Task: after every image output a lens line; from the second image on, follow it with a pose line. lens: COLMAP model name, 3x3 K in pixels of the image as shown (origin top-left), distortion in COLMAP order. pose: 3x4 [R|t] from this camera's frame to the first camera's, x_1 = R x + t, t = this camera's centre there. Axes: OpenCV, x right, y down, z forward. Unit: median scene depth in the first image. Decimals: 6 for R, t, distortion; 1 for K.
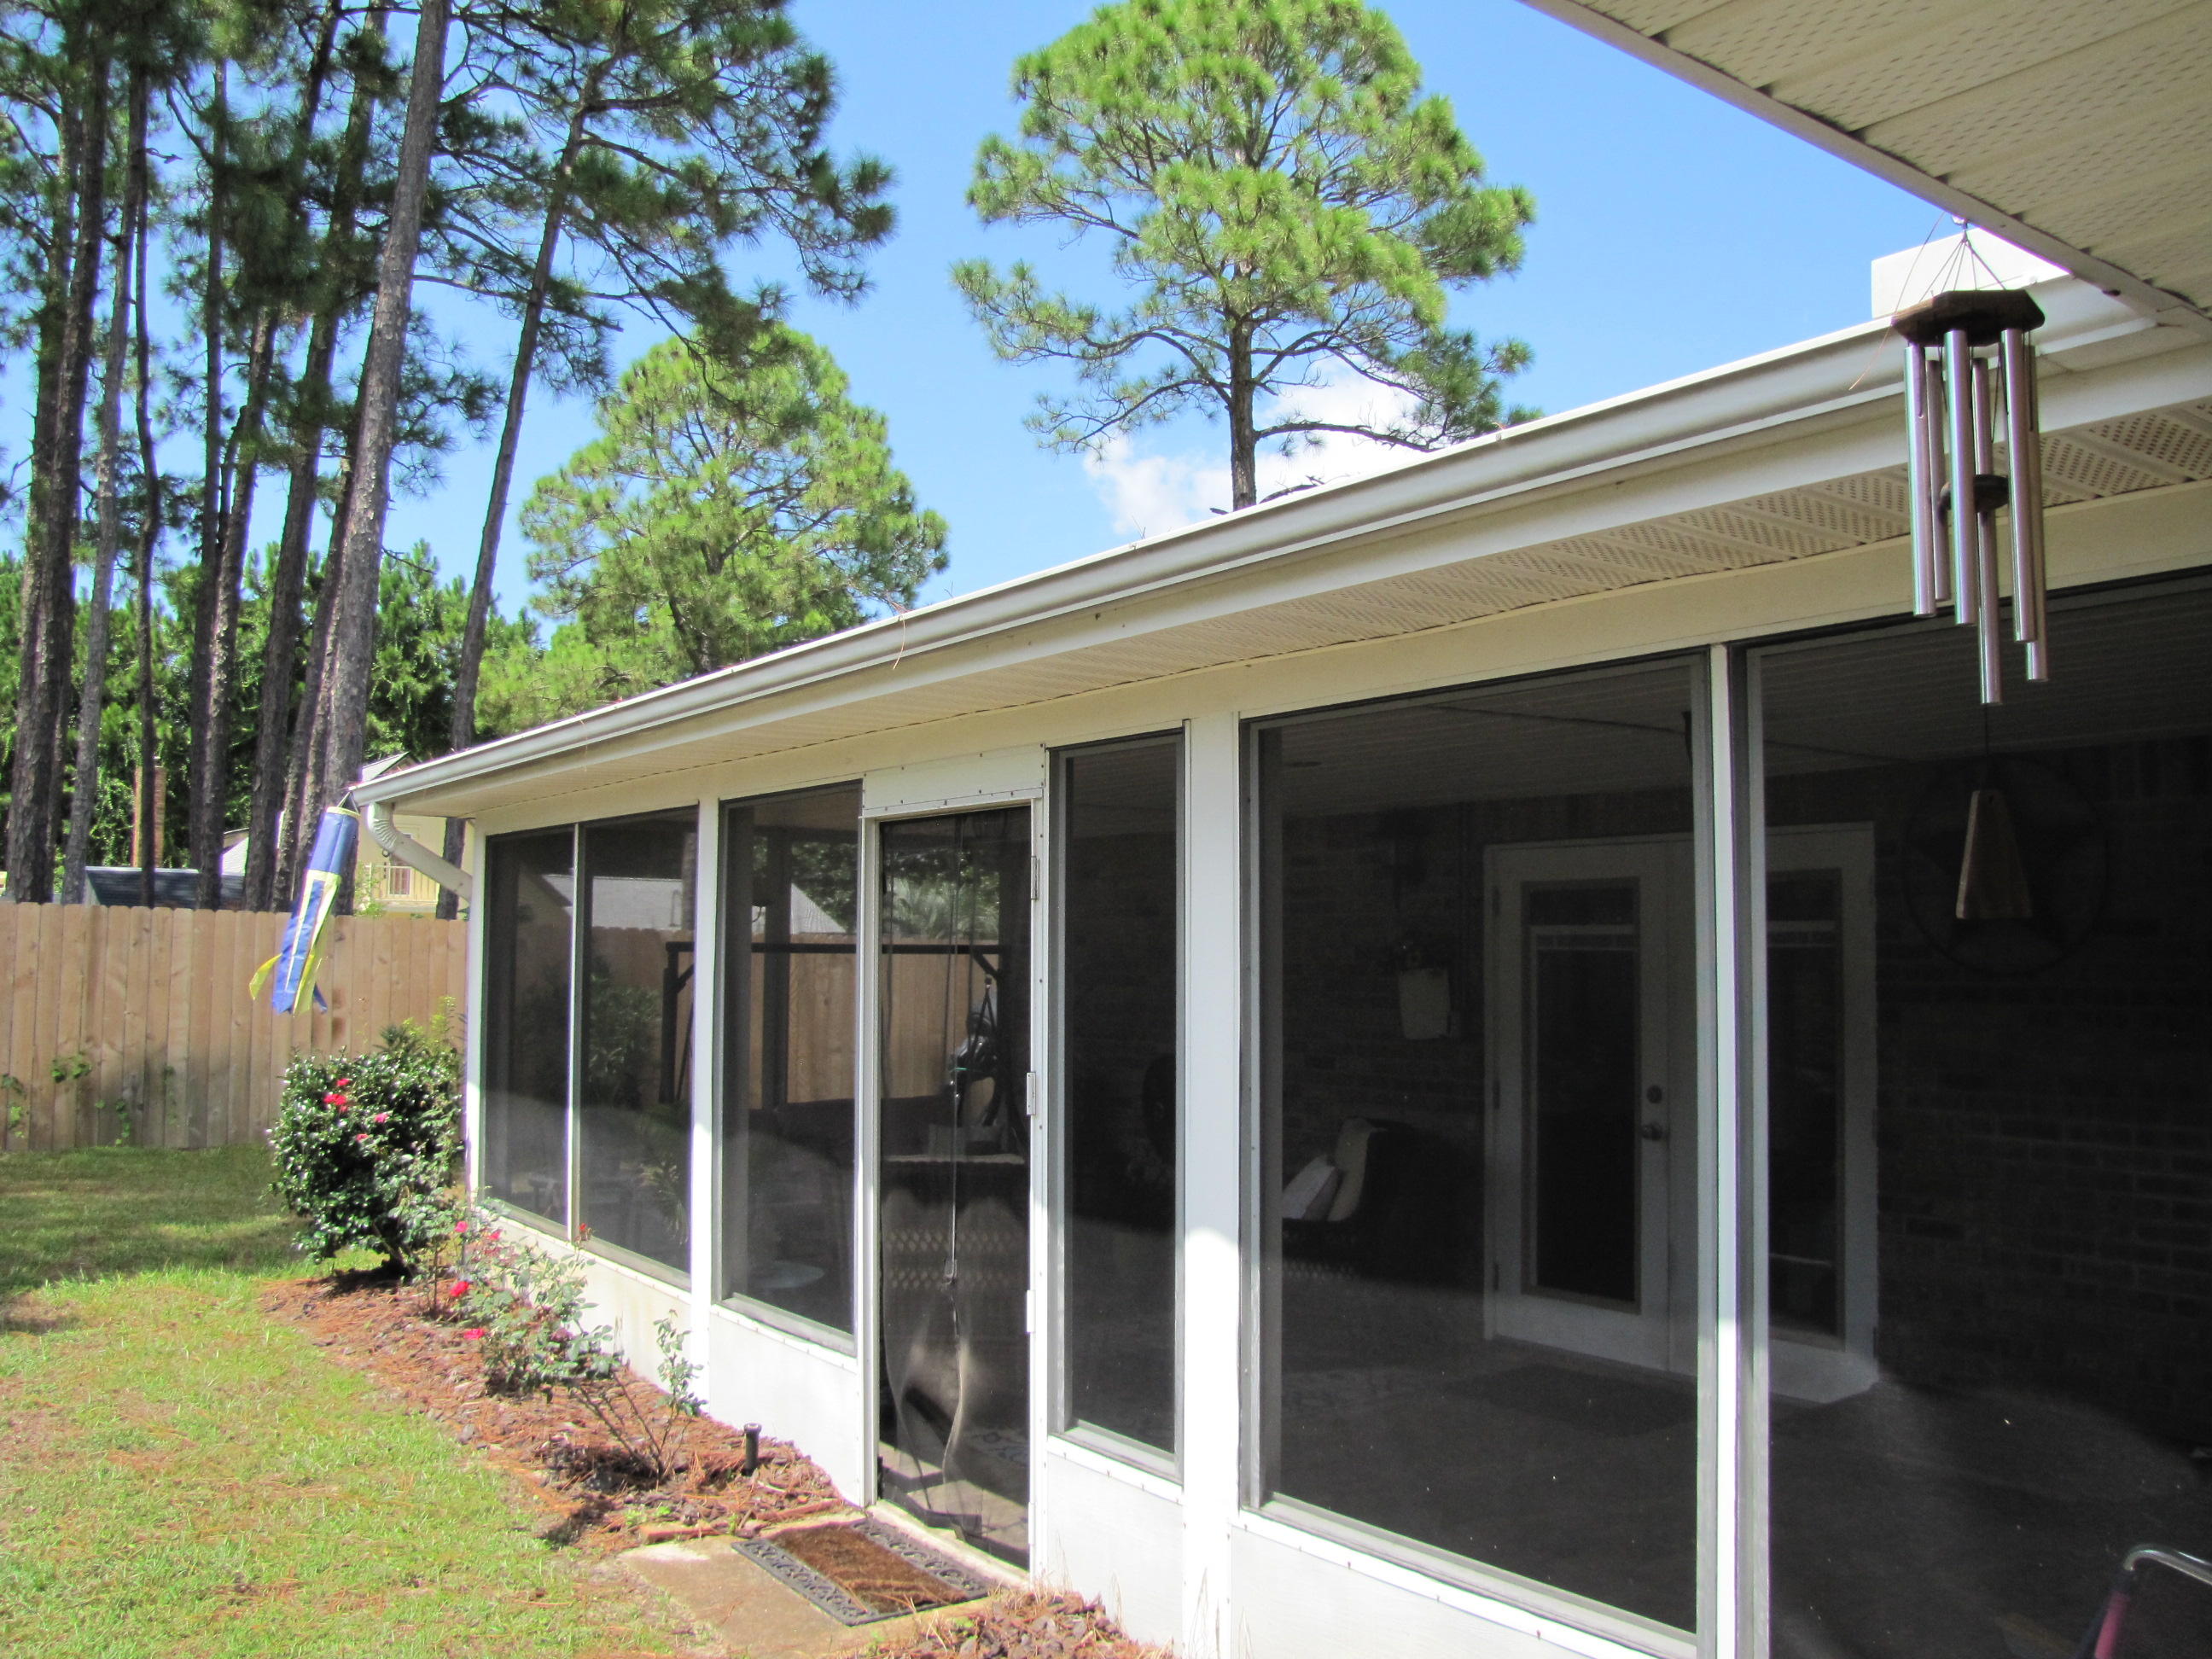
lens RADIAL K [[1824.1, 0, 1110.8], [0, 1824.1, 829.4], [0, 0, 1]] dist [-0.180026, 0.155994]
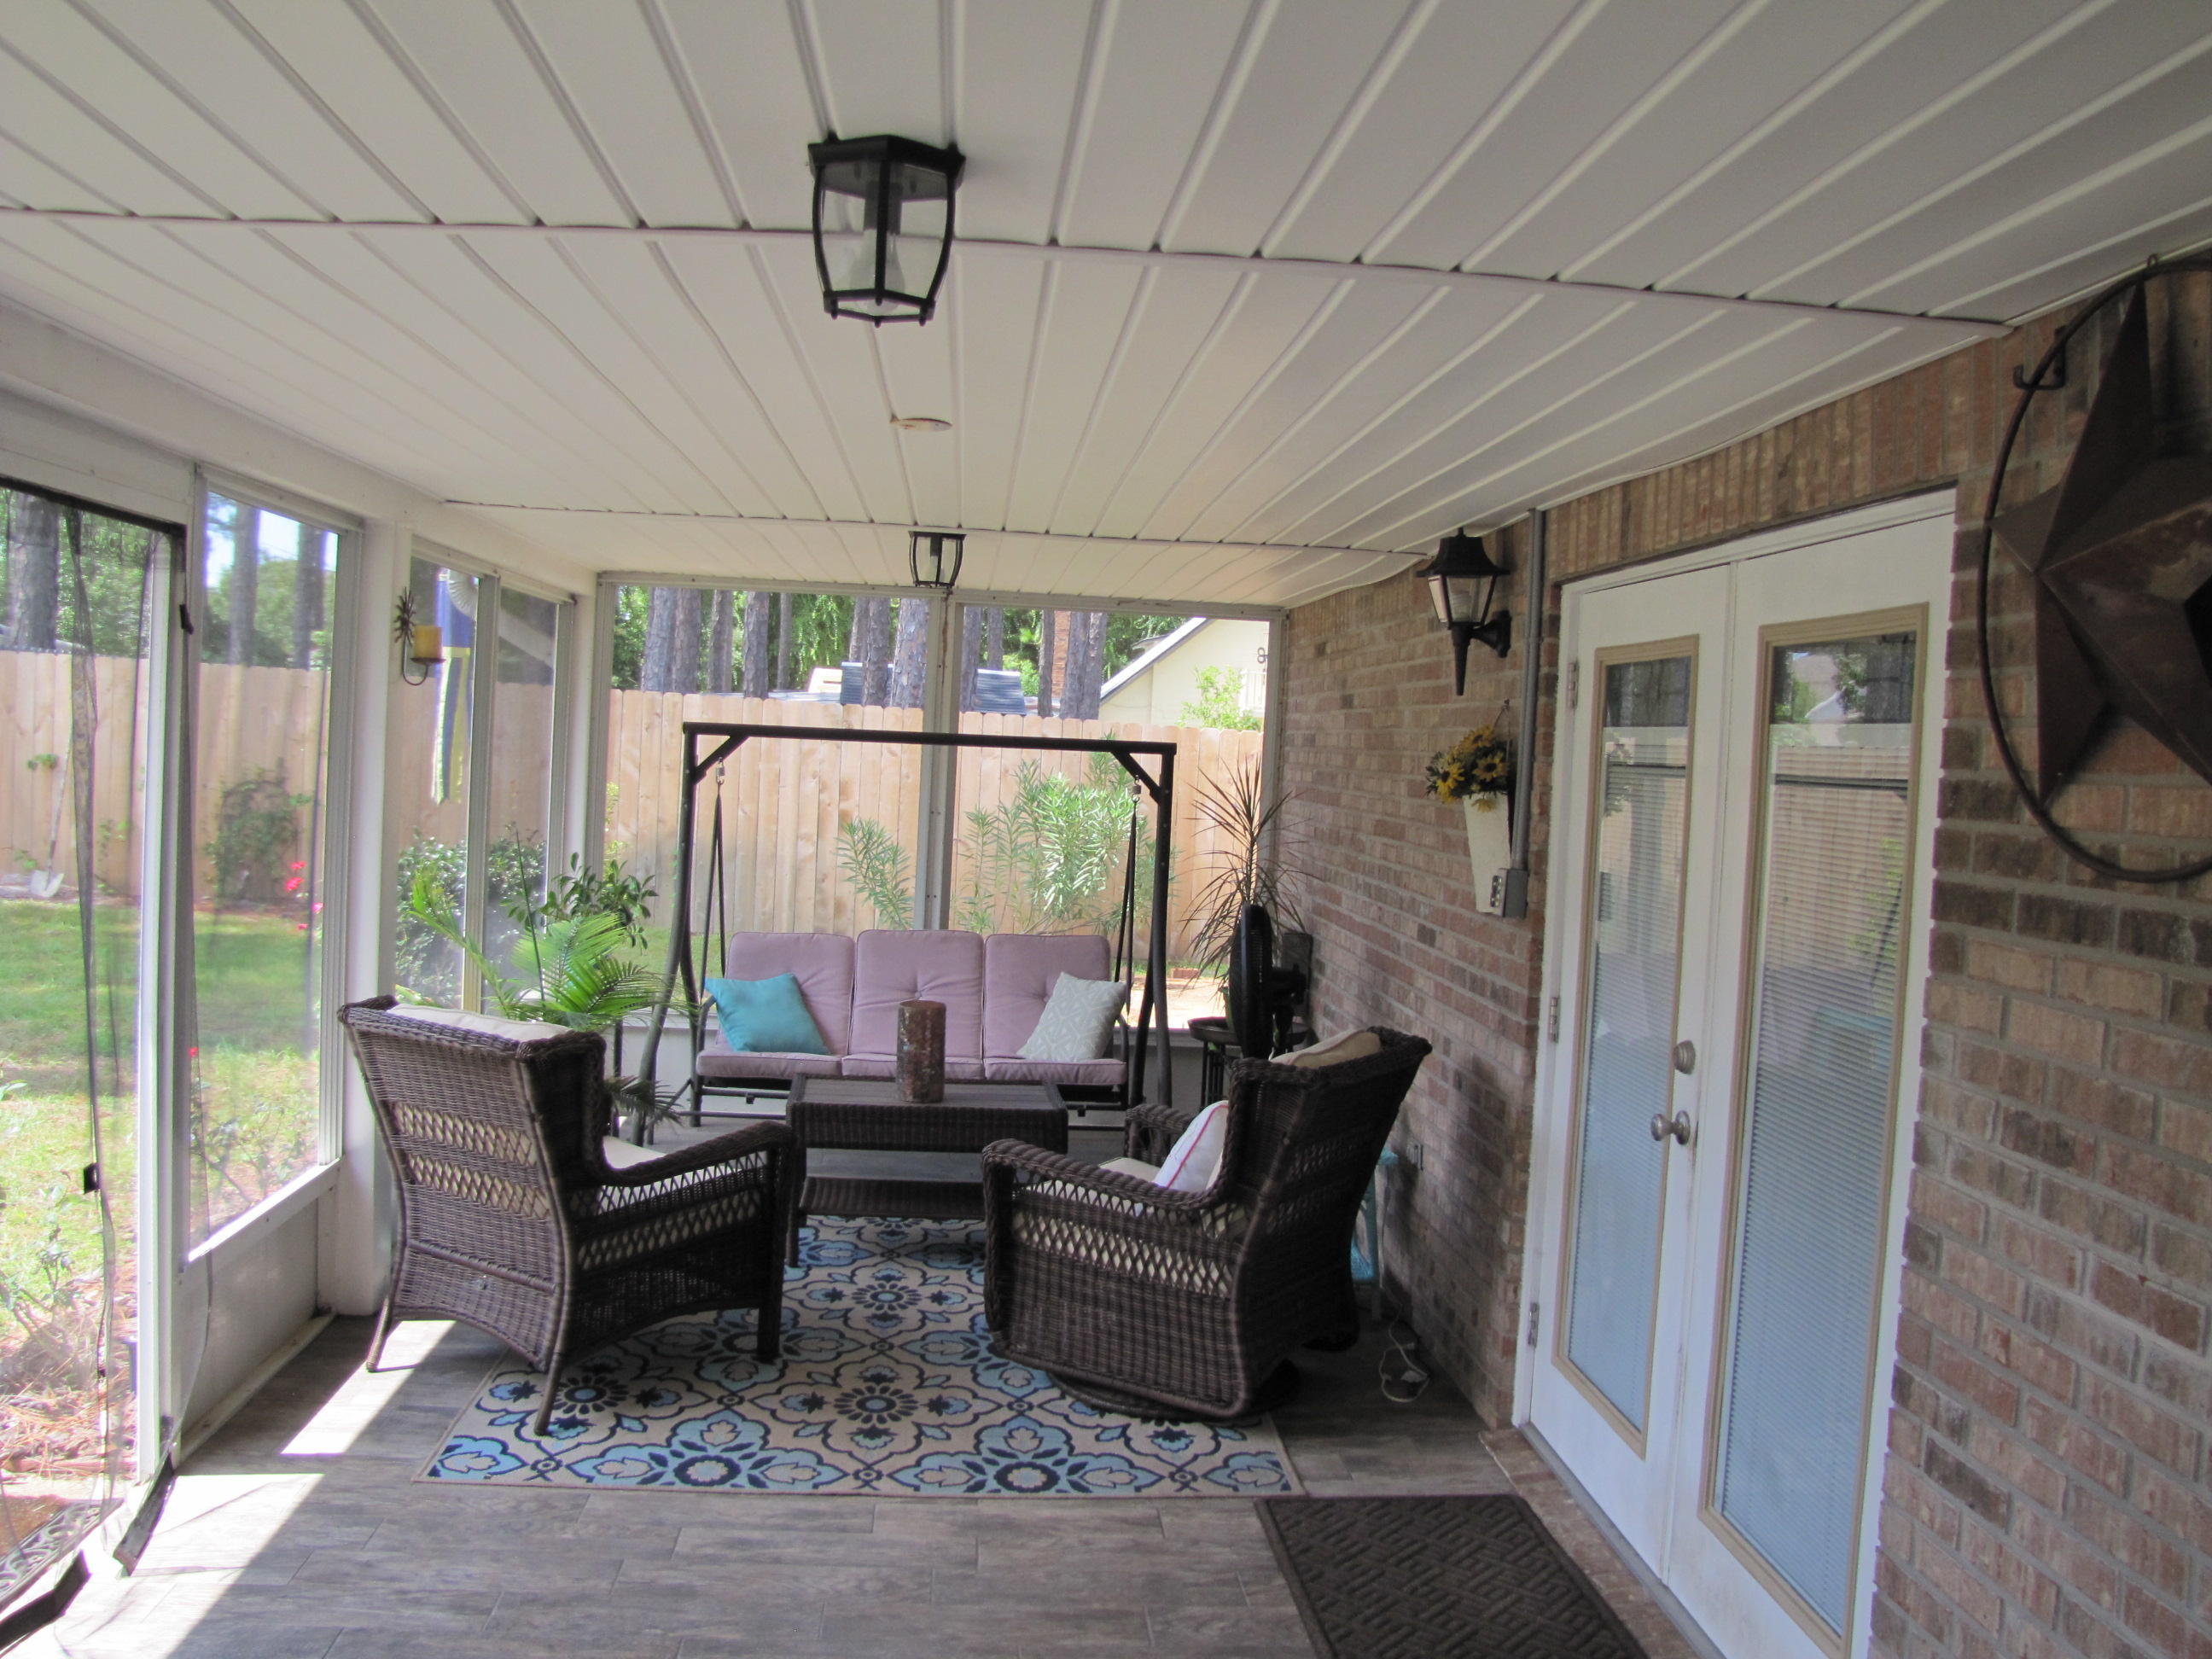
lens RADIAL K [[1824.1, 0, 1110.8], [0, 1824.1, 829.4], [0, 0, 1]] dist [-0.180026, 0.155994]
pose [[0.858564, 0.058961, -0.509304, 0.854658], [-0.008104, 0.994802, 0.101504, 0.064861], [0.512642, -0.083021, 0.854579, 0.977085]]
